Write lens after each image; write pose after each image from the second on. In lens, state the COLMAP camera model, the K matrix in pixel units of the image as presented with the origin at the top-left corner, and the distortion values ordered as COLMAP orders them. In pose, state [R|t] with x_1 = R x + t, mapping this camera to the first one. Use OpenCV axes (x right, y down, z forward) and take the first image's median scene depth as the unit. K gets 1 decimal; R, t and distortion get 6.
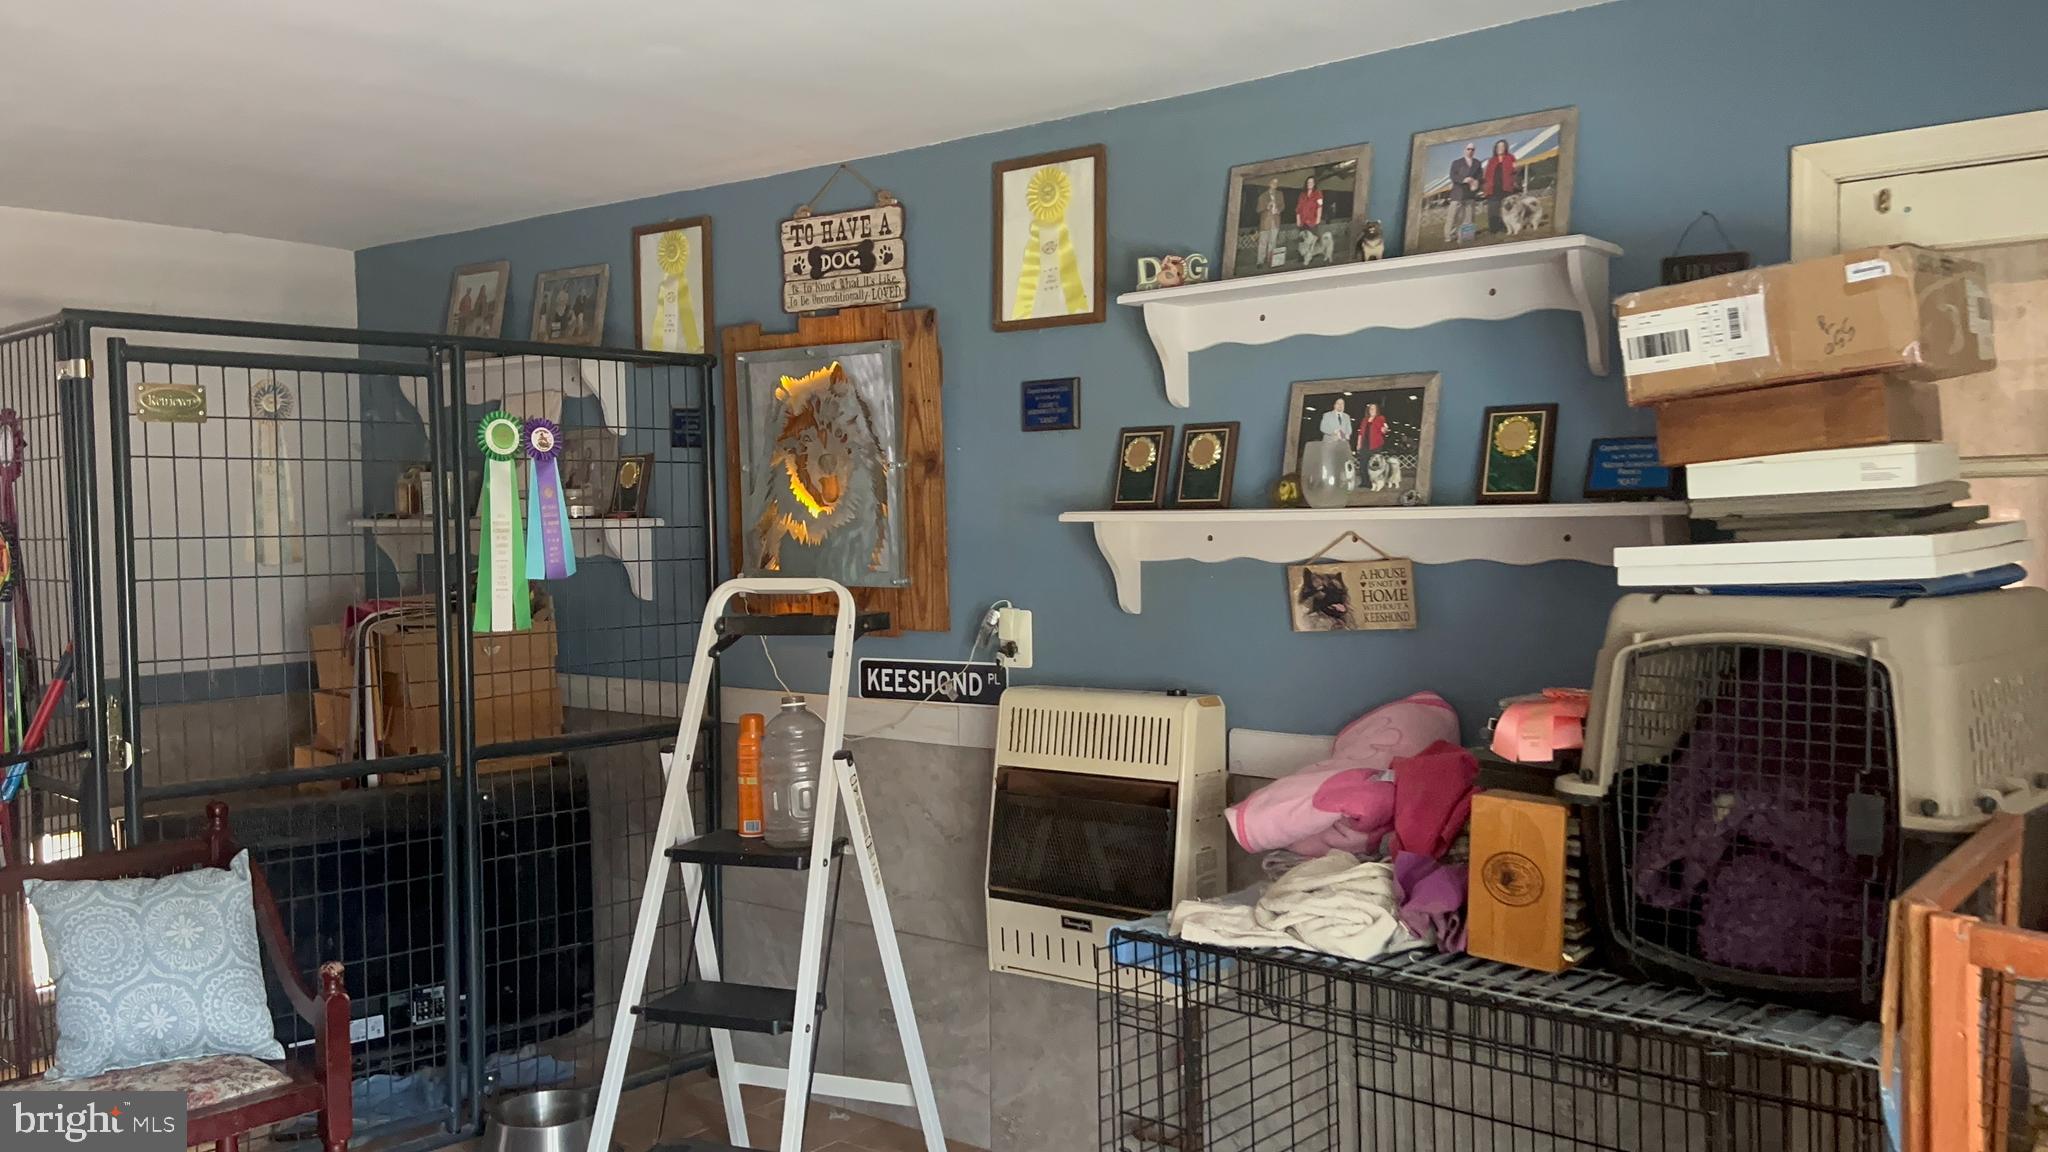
lens RADIAL K [[1705.4, 0, 1036.4], [0, 1705.4, 589.7], [0, 0, 1]] dist [0.077467, -0.086074]
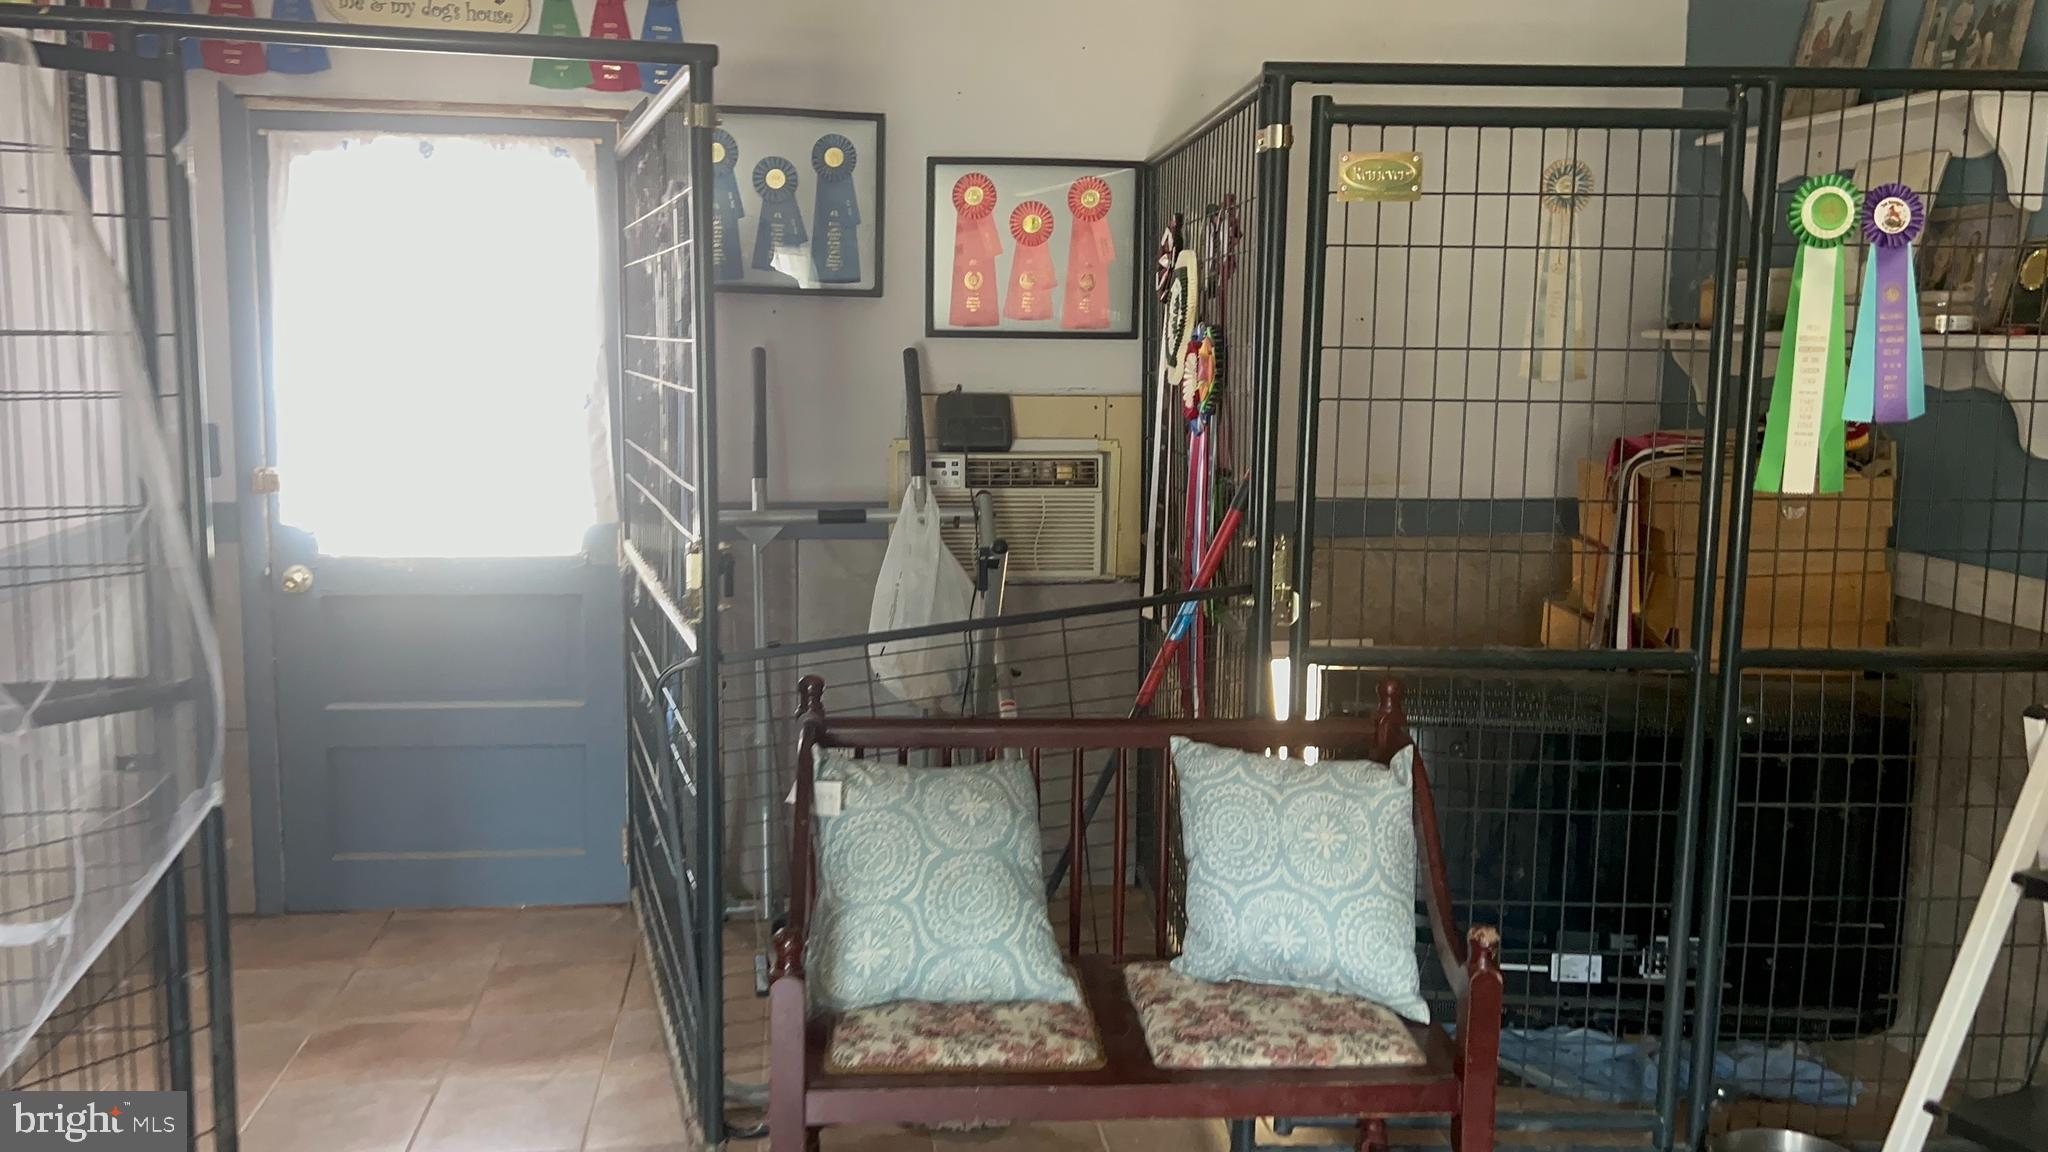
lens RADIAL K [[1705.4, 0, 986.0], [0, 1705.4, 555.4], [0, 0, 1]] dist [0.077467, -0.086074]
pose [[0.705613, 0.117018, -0.698869, -0.049136], [-0.054556, 0.992314, 0.111069, -0.011366], [0.706494, -0.040244, 0.706574, 0.272619]]
